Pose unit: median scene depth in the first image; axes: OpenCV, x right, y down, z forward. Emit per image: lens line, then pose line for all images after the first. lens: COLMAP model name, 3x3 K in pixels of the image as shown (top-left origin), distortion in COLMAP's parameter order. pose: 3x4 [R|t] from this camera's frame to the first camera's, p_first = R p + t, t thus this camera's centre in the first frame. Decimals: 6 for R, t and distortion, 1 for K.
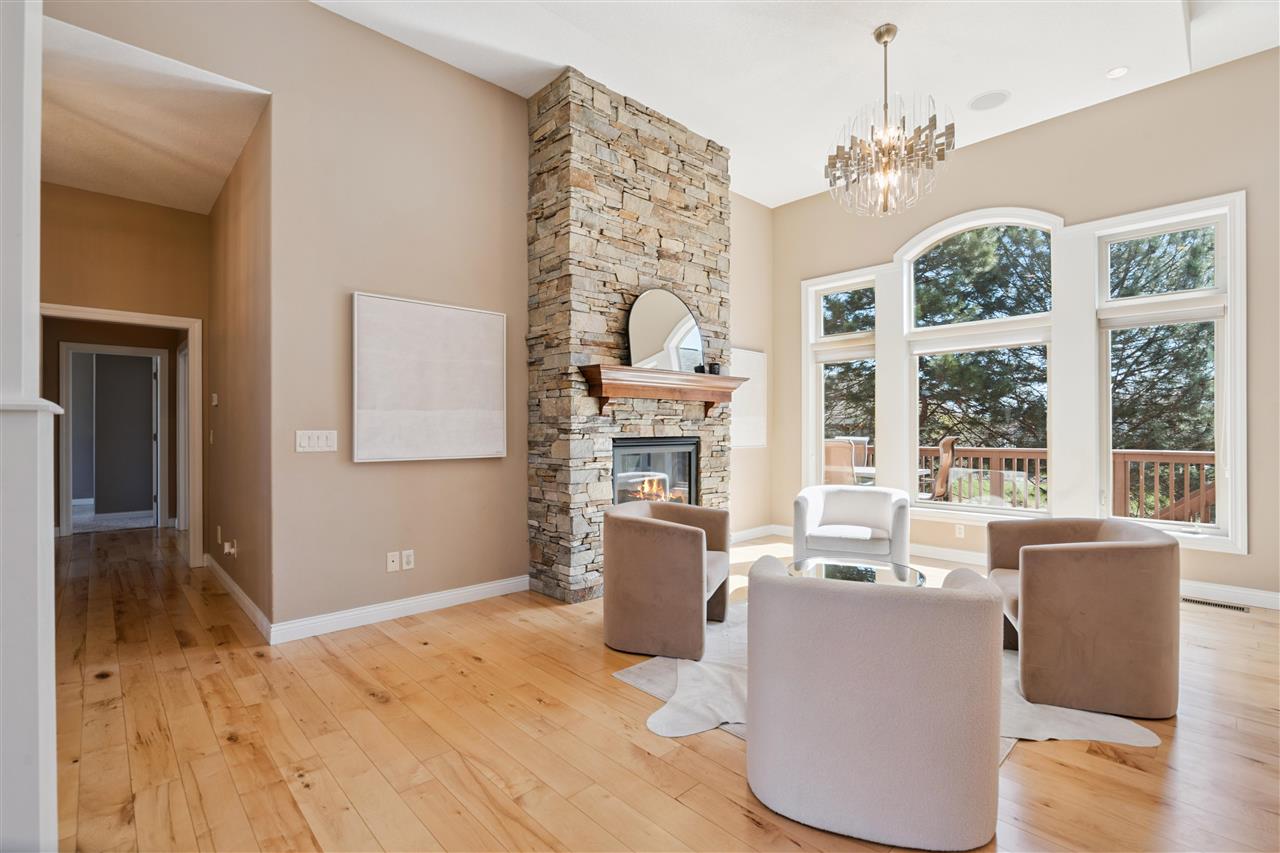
lens RADIAL K [[583.8, 0, 640.6], [0, 583.8, 431.3], [0, 0, 1]] dist [-0.010656, 0.000234]
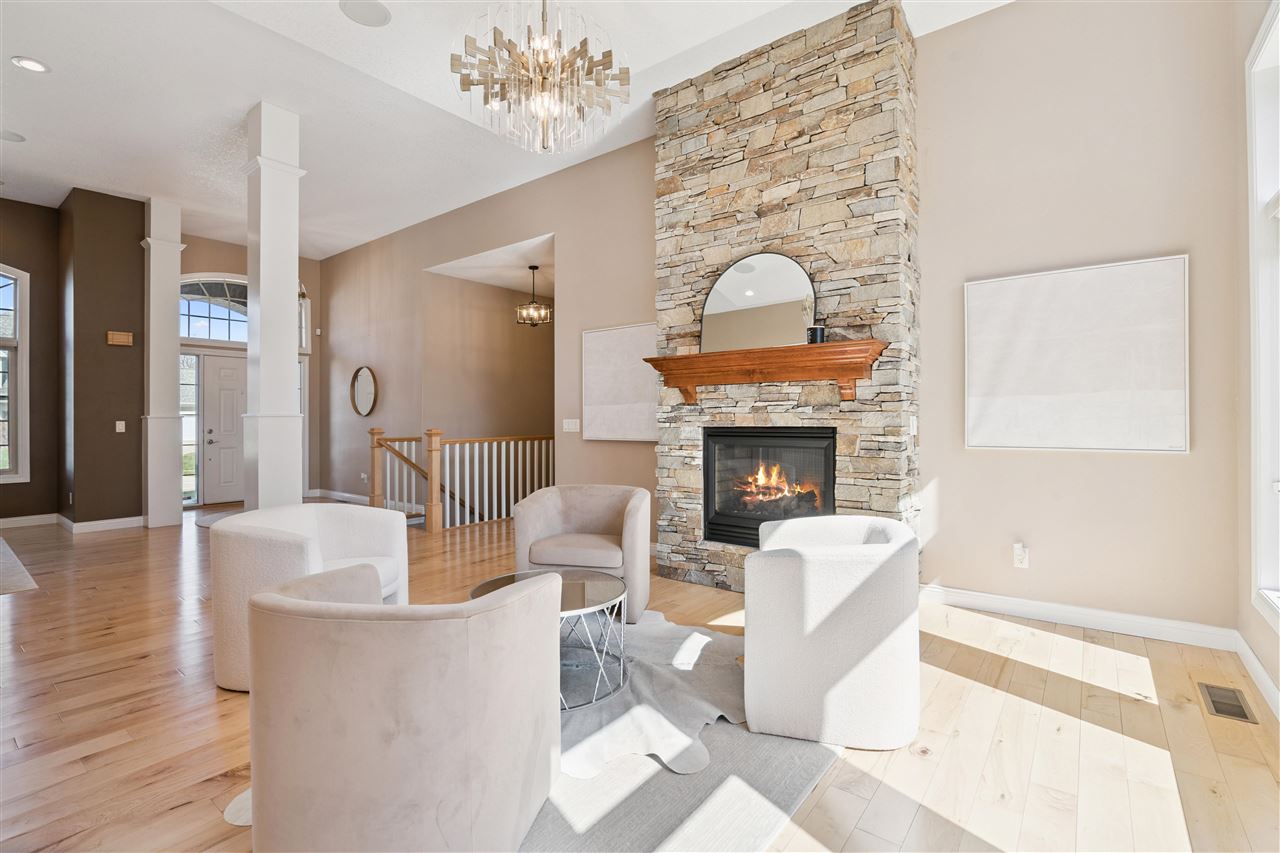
lens RADIAL K [[585.2, 0, 641.7], [0, 585.2, 422.7], [0, 0, 1]] dist [-0.011100, 0.001060]
pose [[0.154788, 0.007248, -0.987921, 0.906482], [0.000235, 0.999973, 0.007373, -0.002927], [0.987948, -0.001374, 0.154782, 0.739435]]
